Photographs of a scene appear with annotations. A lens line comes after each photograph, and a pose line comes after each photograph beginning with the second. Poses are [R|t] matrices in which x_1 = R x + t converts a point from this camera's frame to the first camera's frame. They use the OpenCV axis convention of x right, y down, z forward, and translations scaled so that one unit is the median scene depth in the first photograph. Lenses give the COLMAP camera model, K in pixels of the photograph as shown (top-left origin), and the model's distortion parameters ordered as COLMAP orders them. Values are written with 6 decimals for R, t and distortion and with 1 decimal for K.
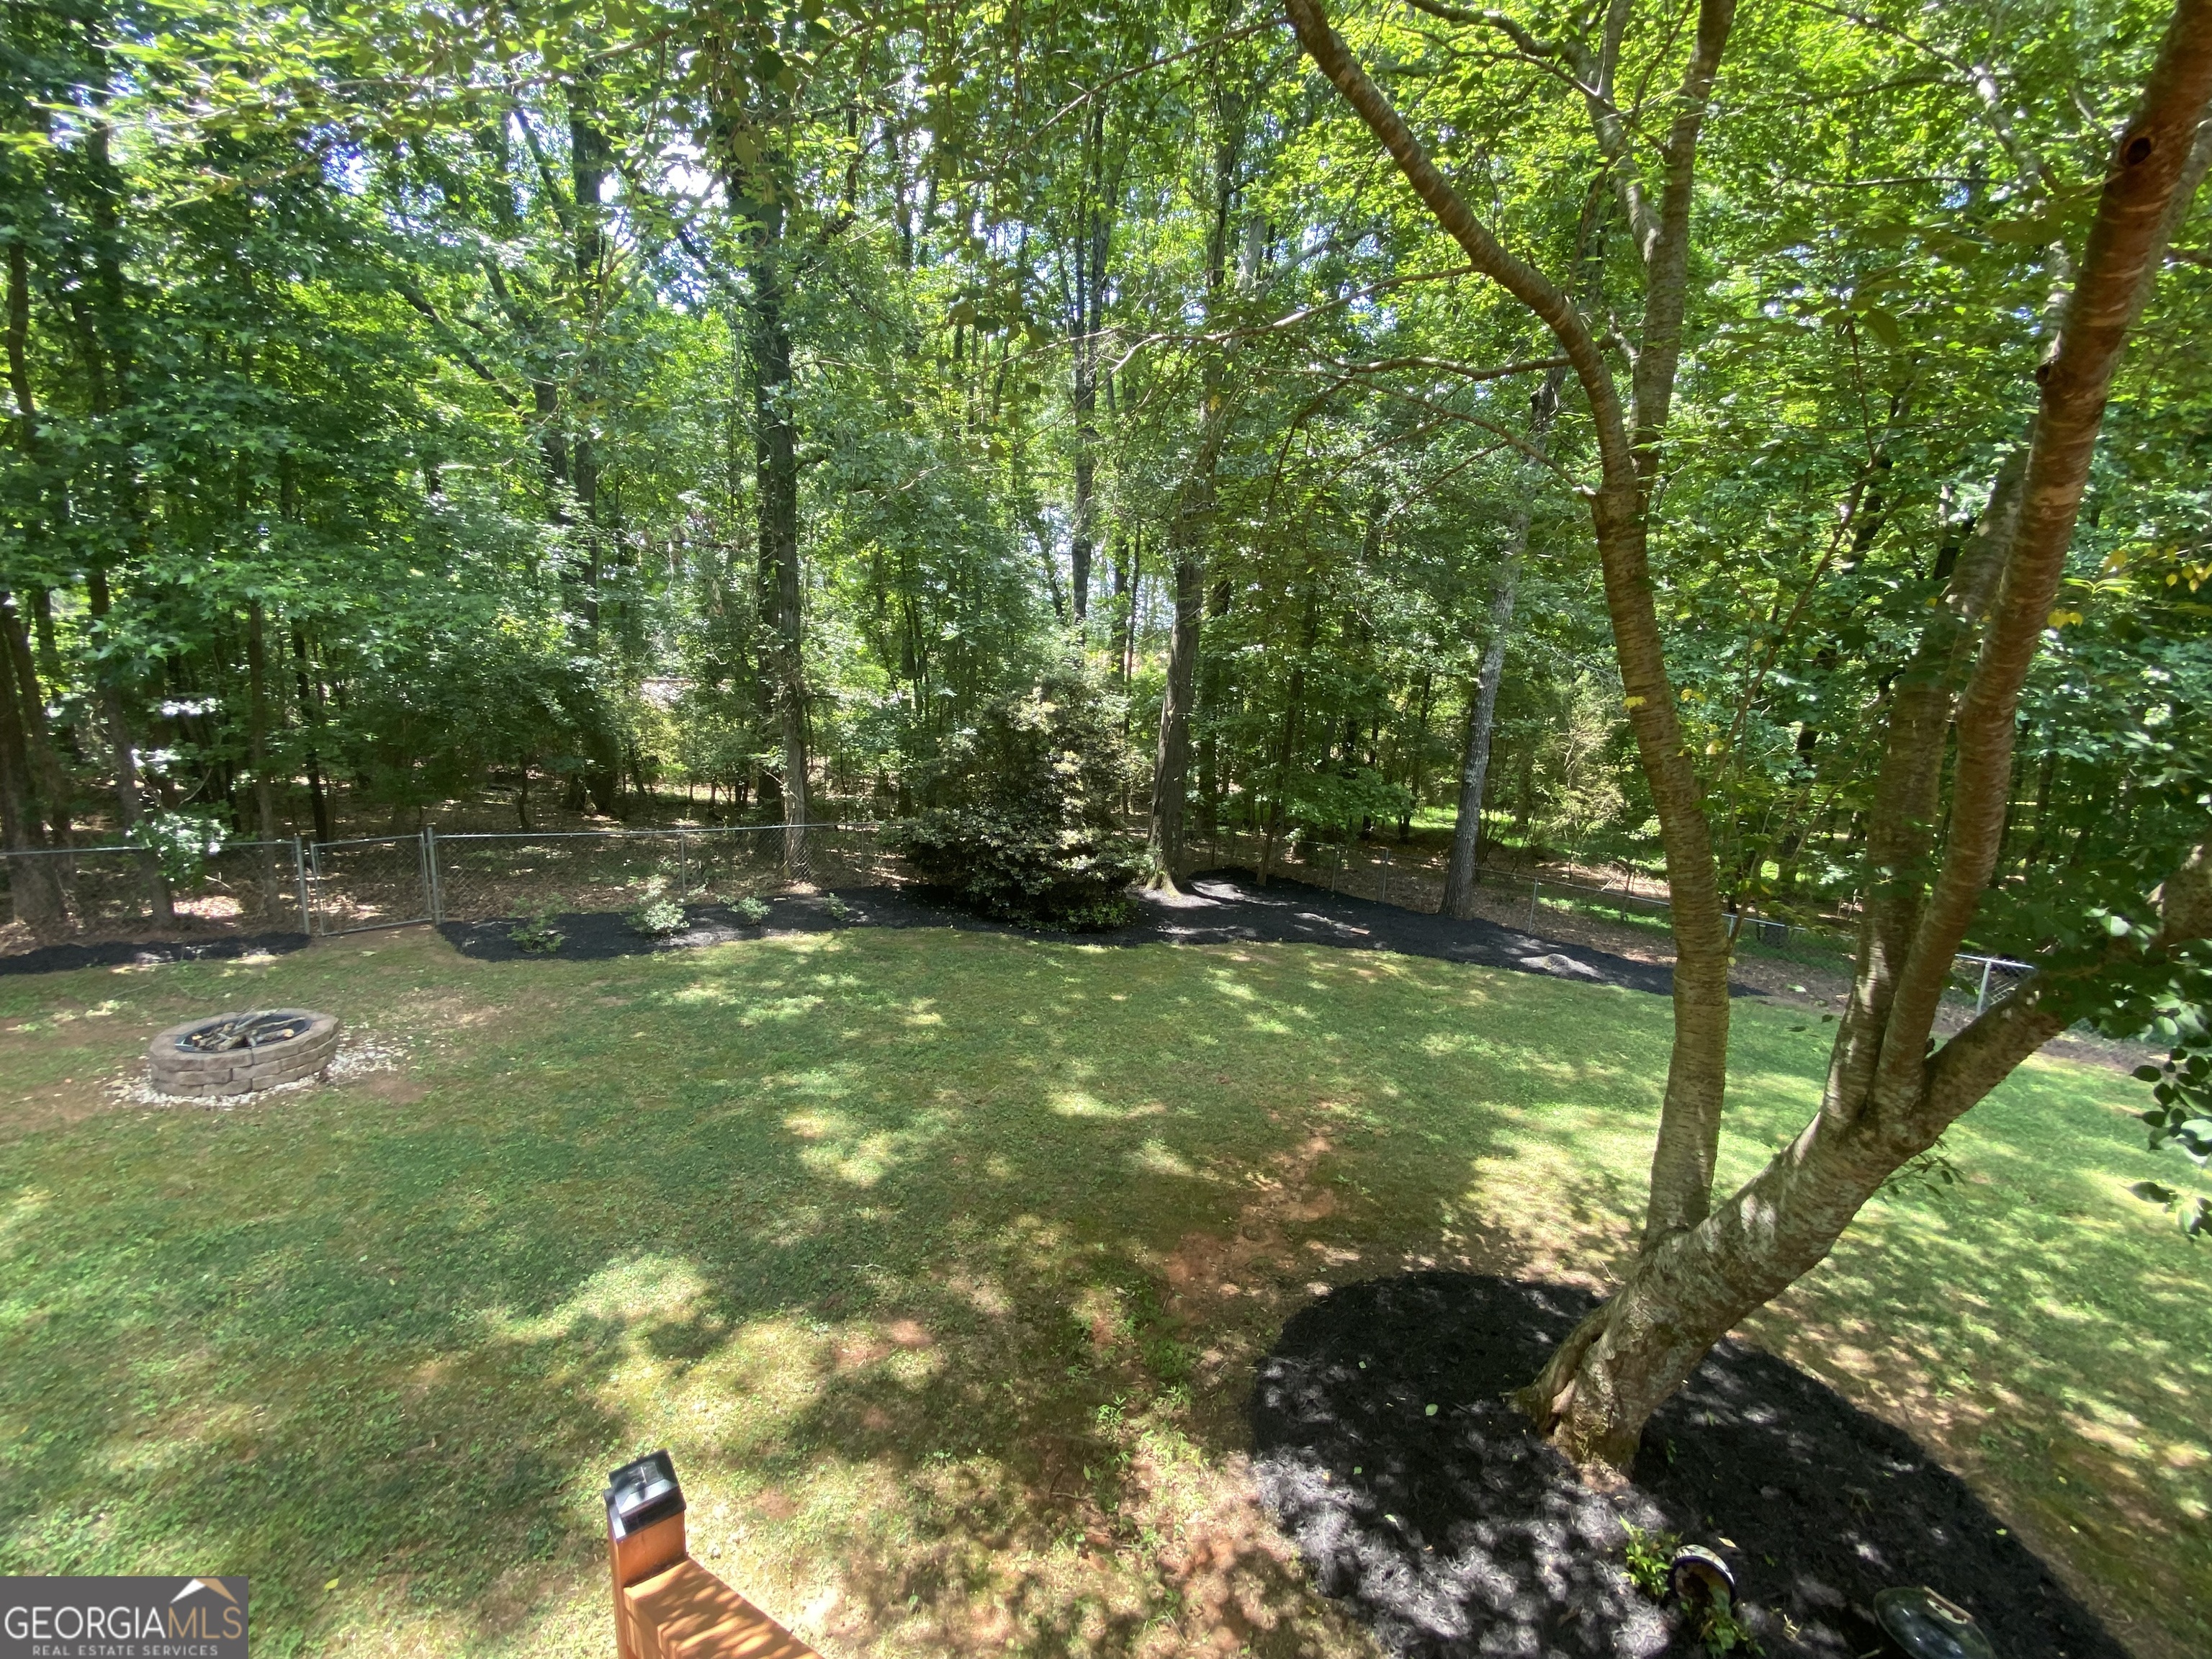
lens RADIAL K [[901.9, 0, 1114.5], [0, 901.9, 830.8], [0, 0, 1]] dist [0.023872, -0.020694]
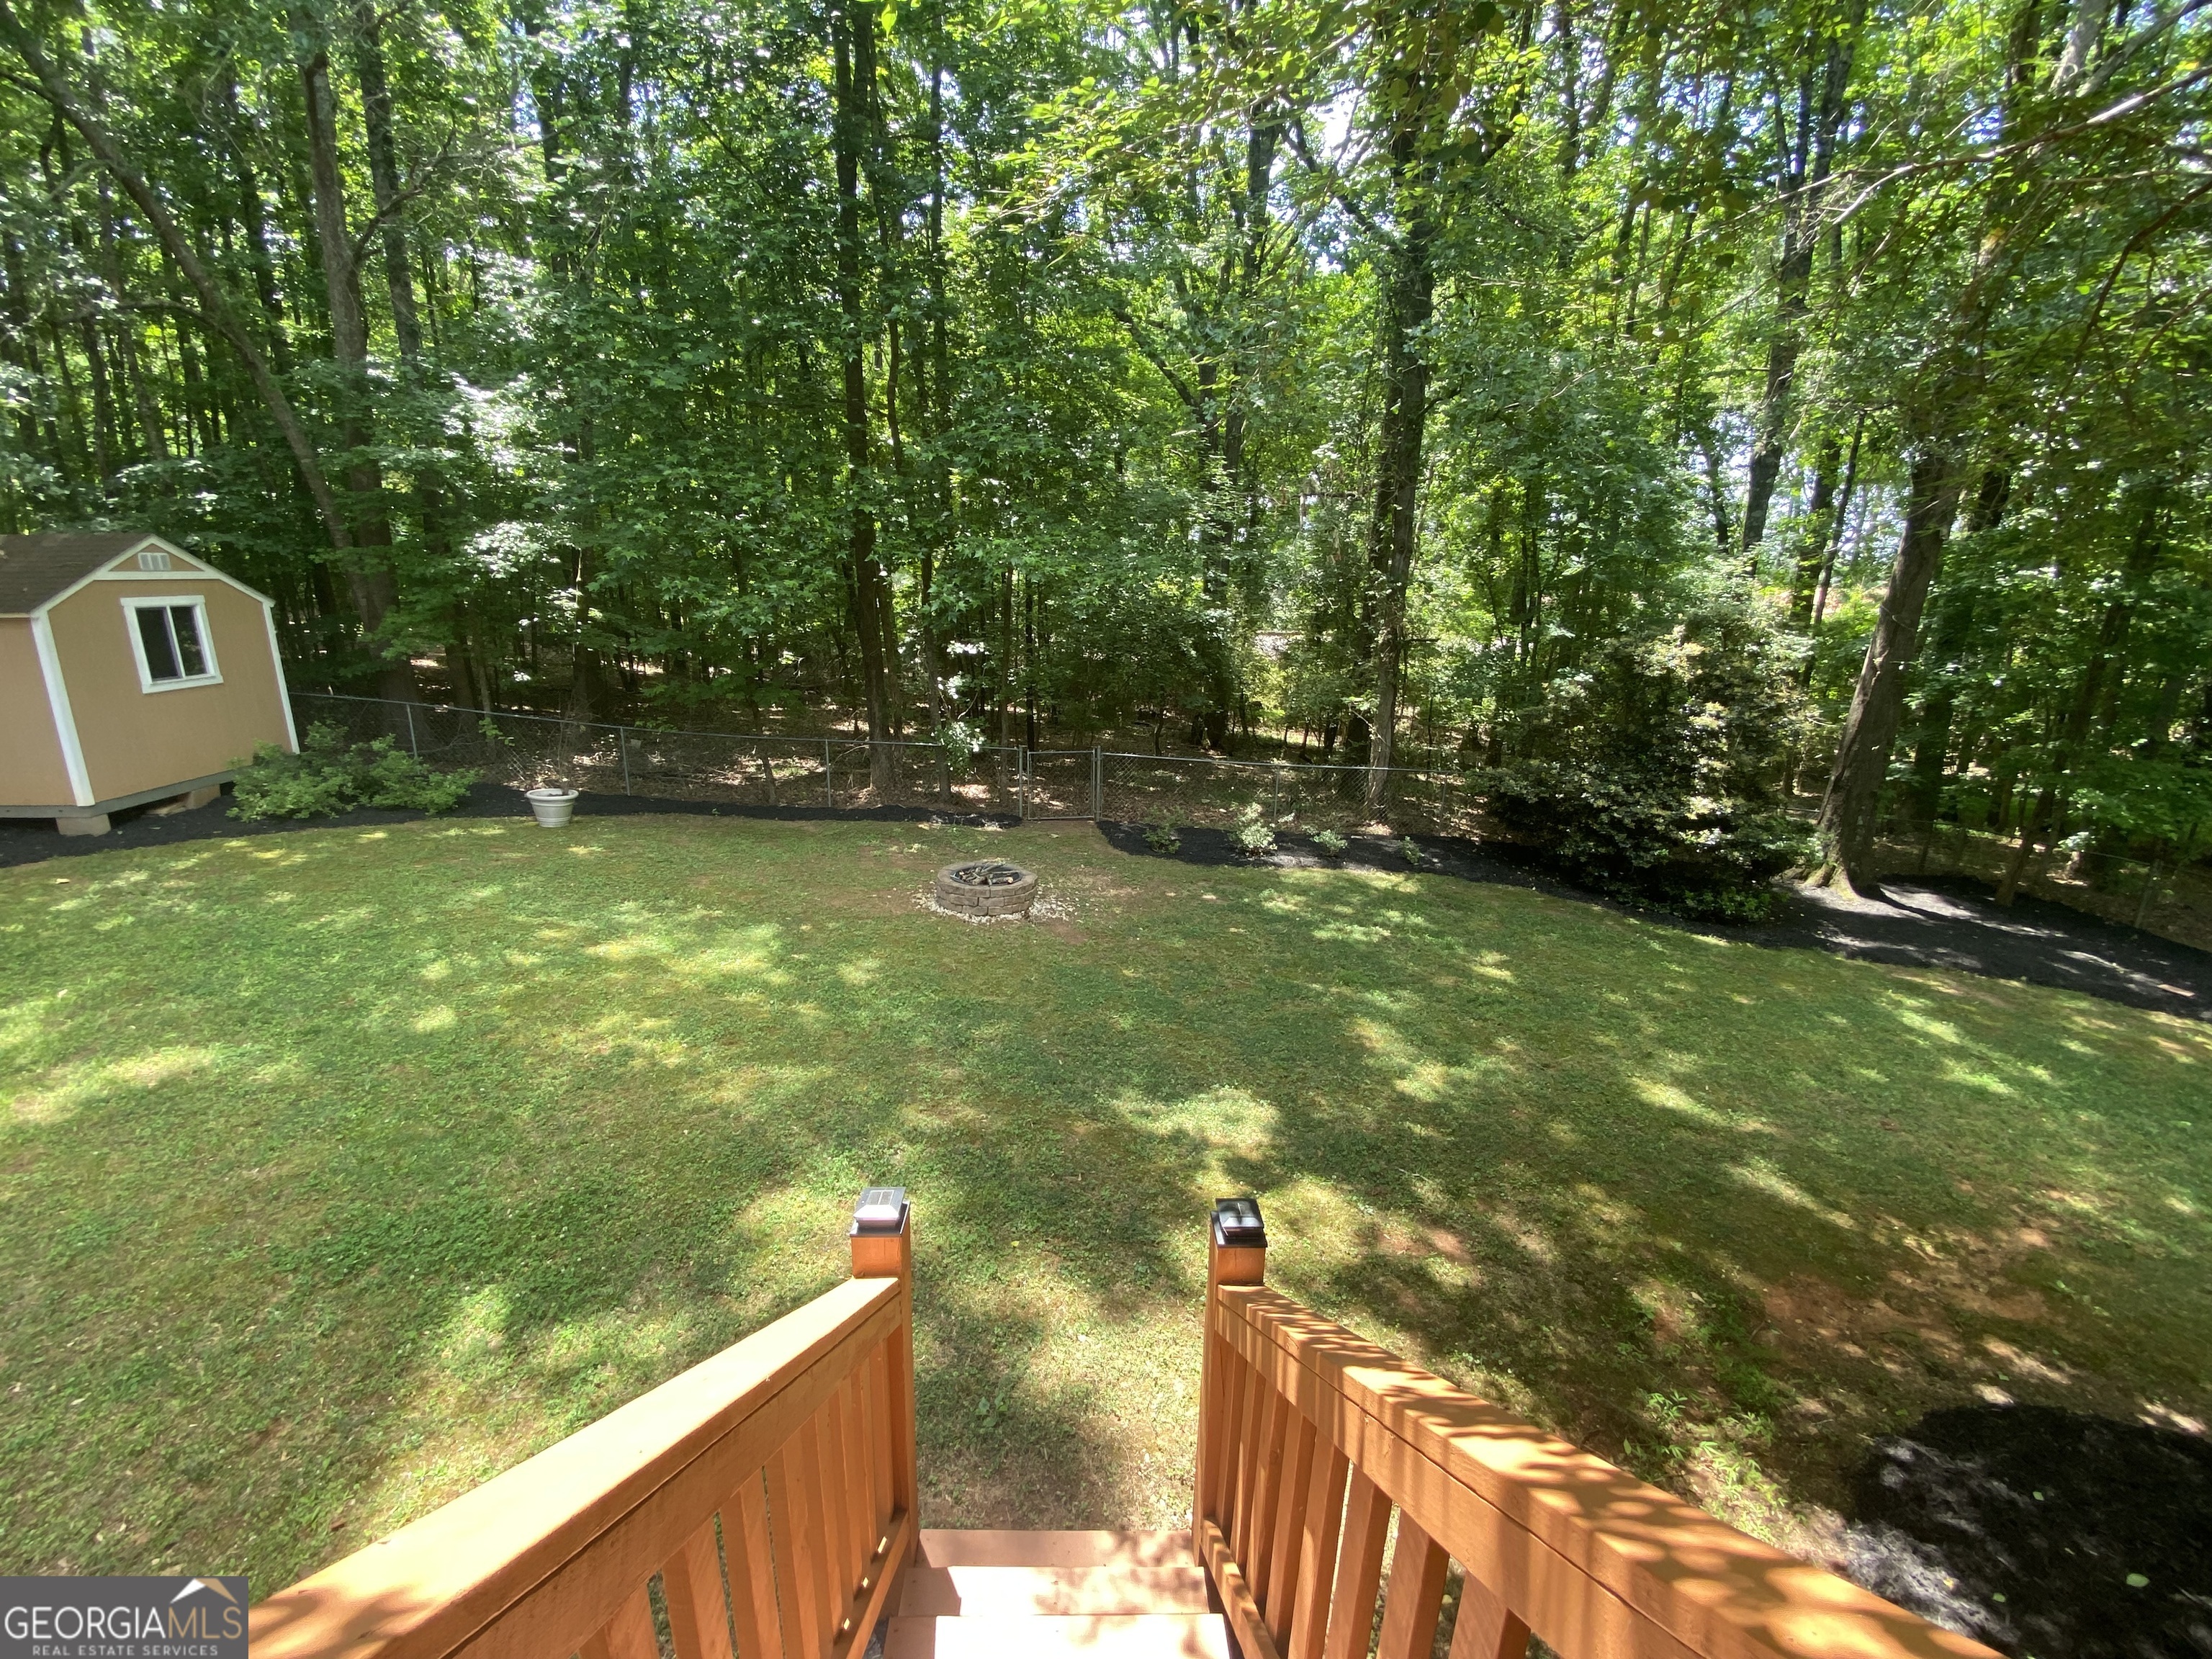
lens RADIAL K [[904.1, 0, 1087.5], [0, 904.1, 830.2], [0, 0, 1]] dist [0.011002, -0.017358]
pose [[0.794625, 0.117788, -0.595565, 0.002429], [-0.088025, 0.992985, 0.078941, 0.016839], [0.600686, -0.010304, 0.799419, -0.026071]]
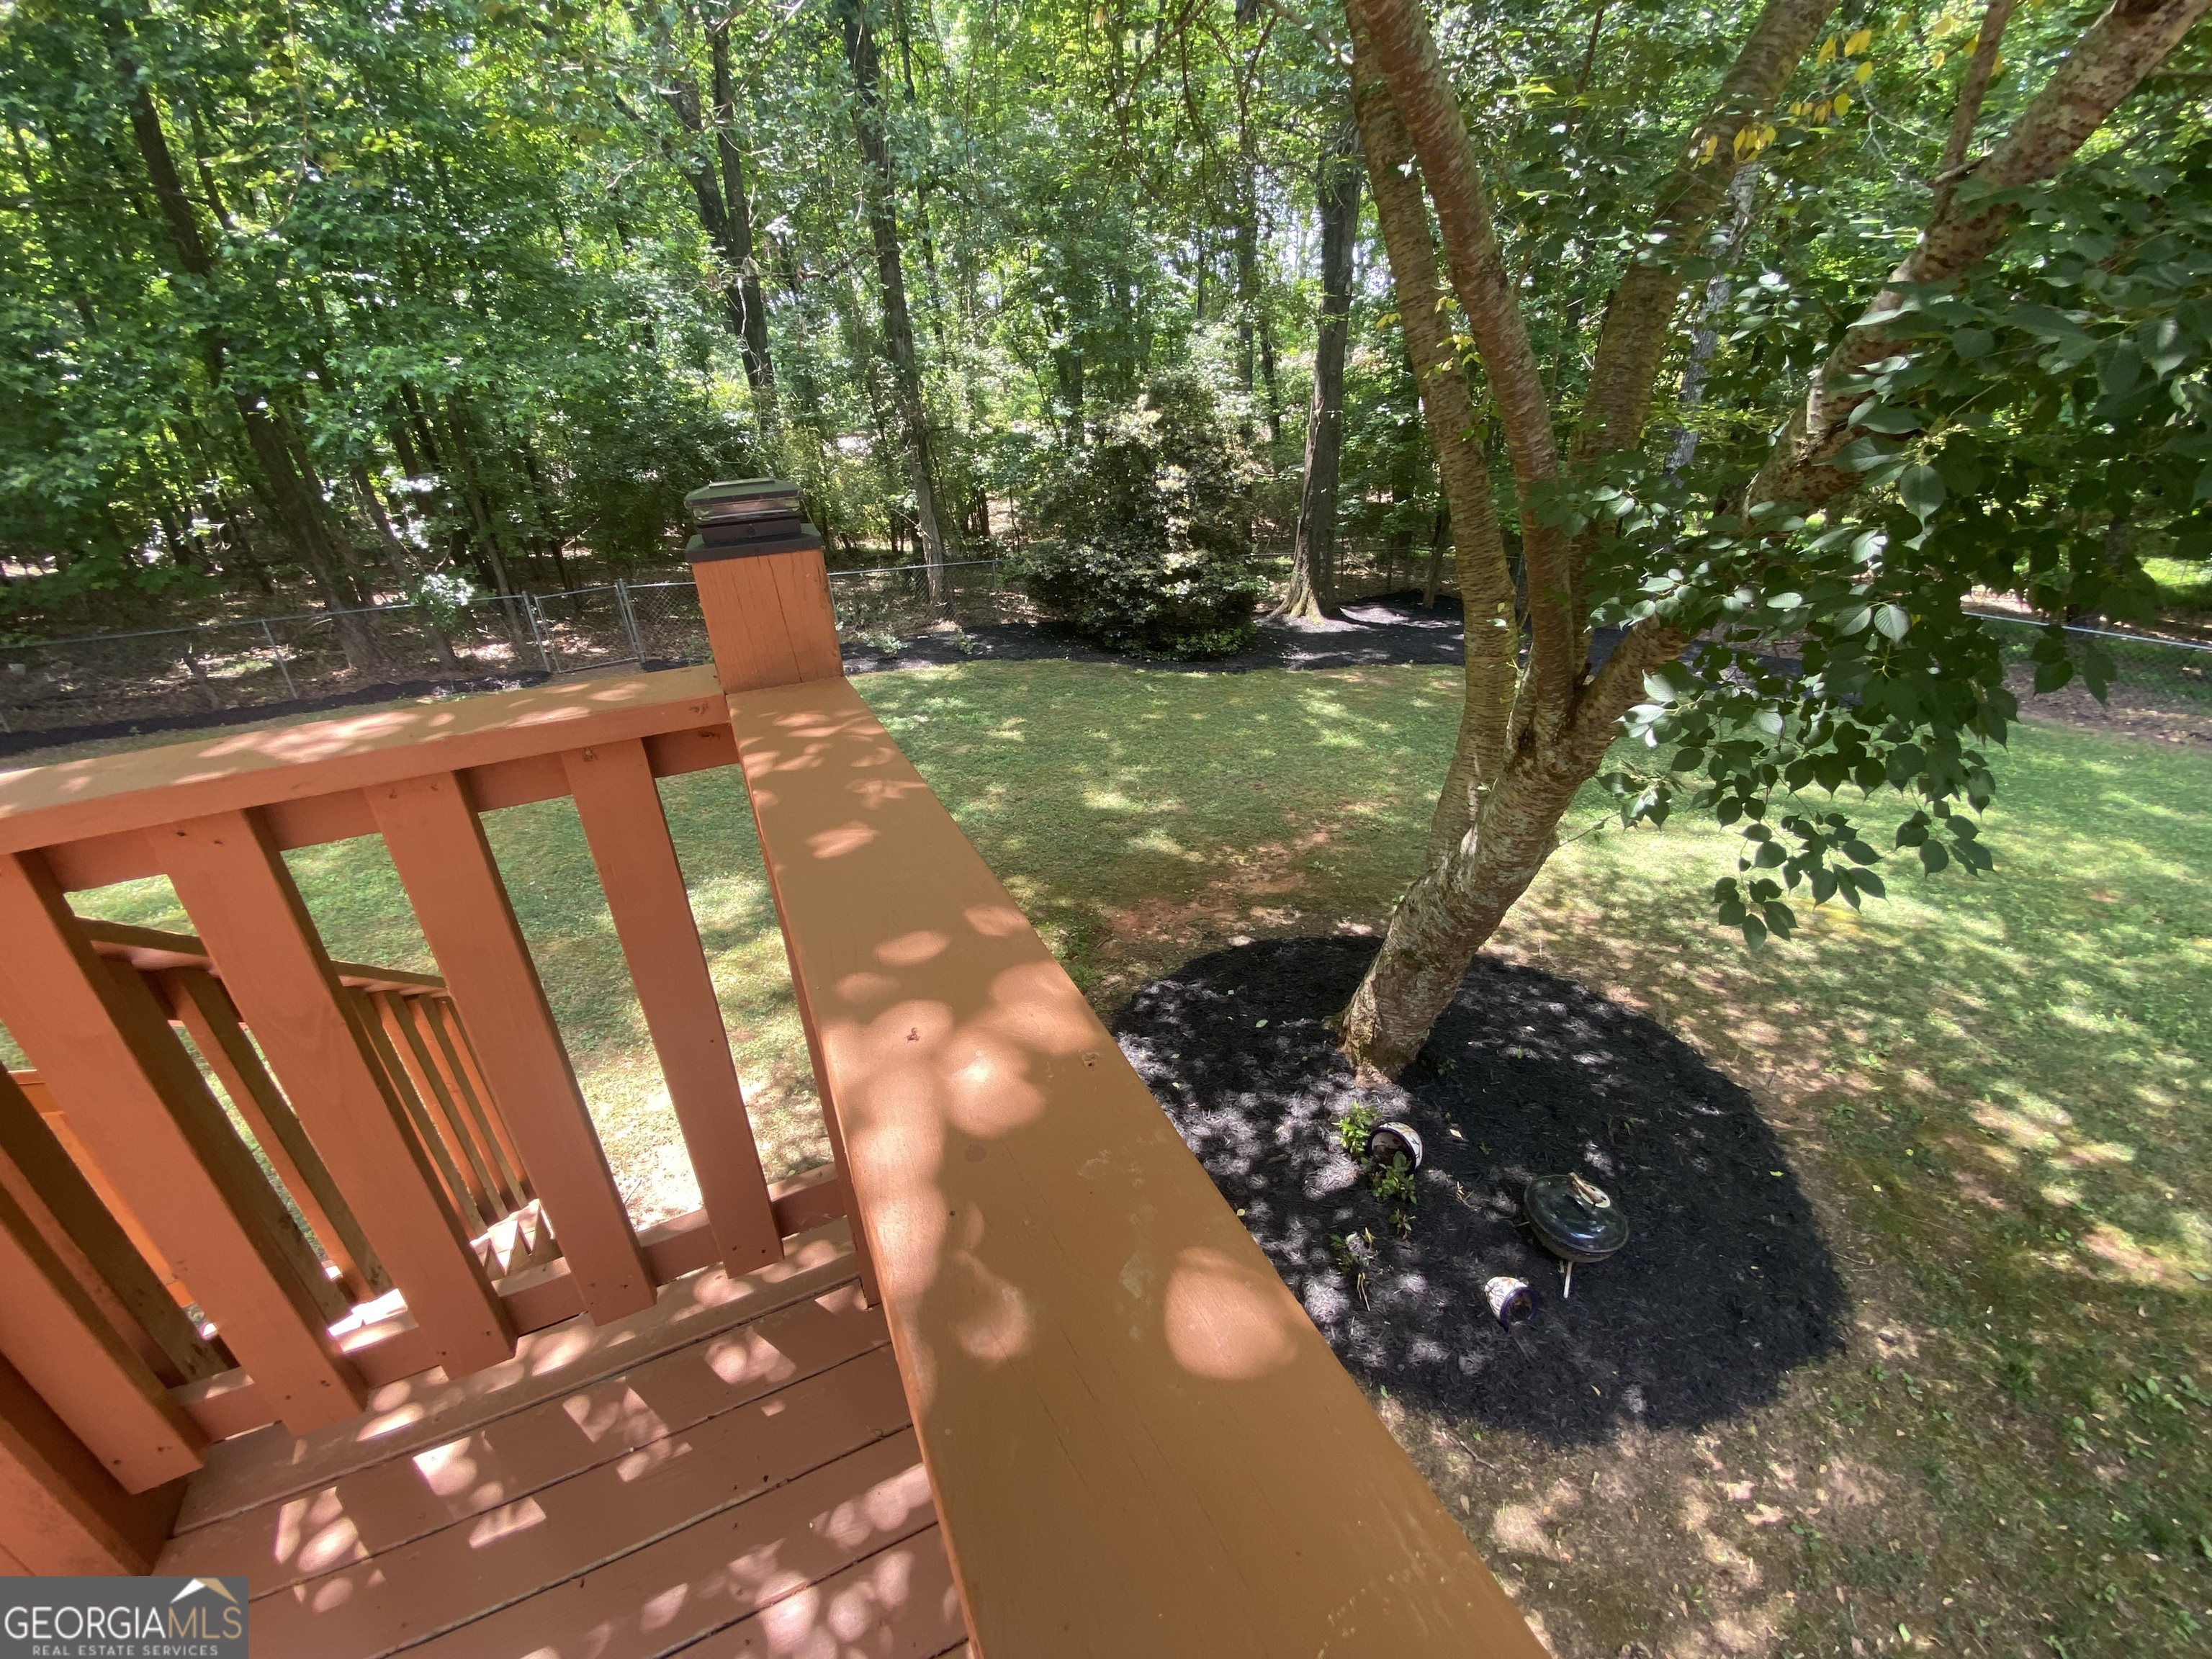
lens RADIAL K [[889.6, 0, 1094.9], [0, 889.6, 842.8], [0, 0, 1]] dist [0.053039, -0.043034]
pose [[0.962969, 0.025233, -0.268430, 0.162958], [0.053169, 0.958287, 0.280819, 0.028222], [0.264319, -0.284692, 0.921459, -0.021457]]
